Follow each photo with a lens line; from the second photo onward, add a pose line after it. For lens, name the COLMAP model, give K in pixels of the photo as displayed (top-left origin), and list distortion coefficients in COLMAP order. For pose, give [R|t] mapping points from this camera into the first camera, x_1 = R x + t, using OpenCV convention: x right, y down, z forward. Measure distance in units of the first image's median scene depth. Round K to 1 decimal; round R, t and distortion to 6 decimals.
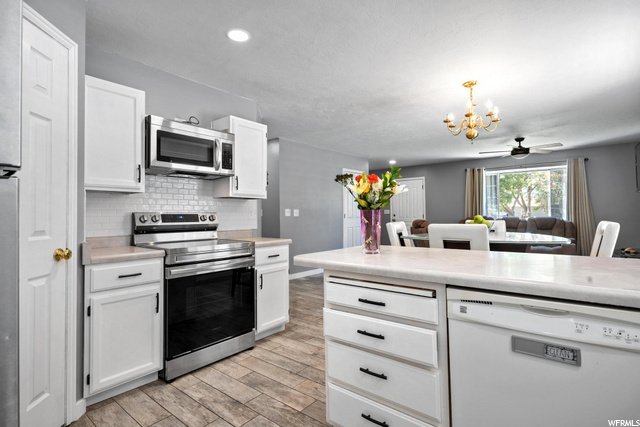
lens RADIAL K [[324.8, 0, 320.0], [0, 324.8, 213.5], [0, 0, 1]] dist [0.001284, 0.000070]
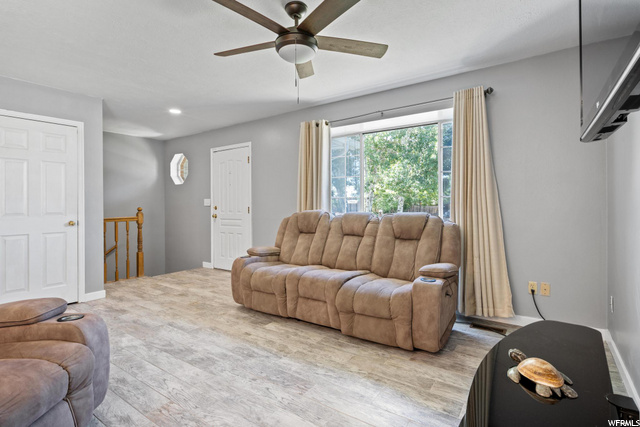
lens RADIAL K [[324.8, 0, 320.0], [0, 324.8, 213.5], [0, 0, 1]] dist [0.001284, 0.000070]
pose [[0.995874, 0.000013, 0.090743, 0.451452], [-0.002538, 0.999613, 0.027710, -0.002154], [-0.090708, -0.027826, 0.995489, 0.465876]]
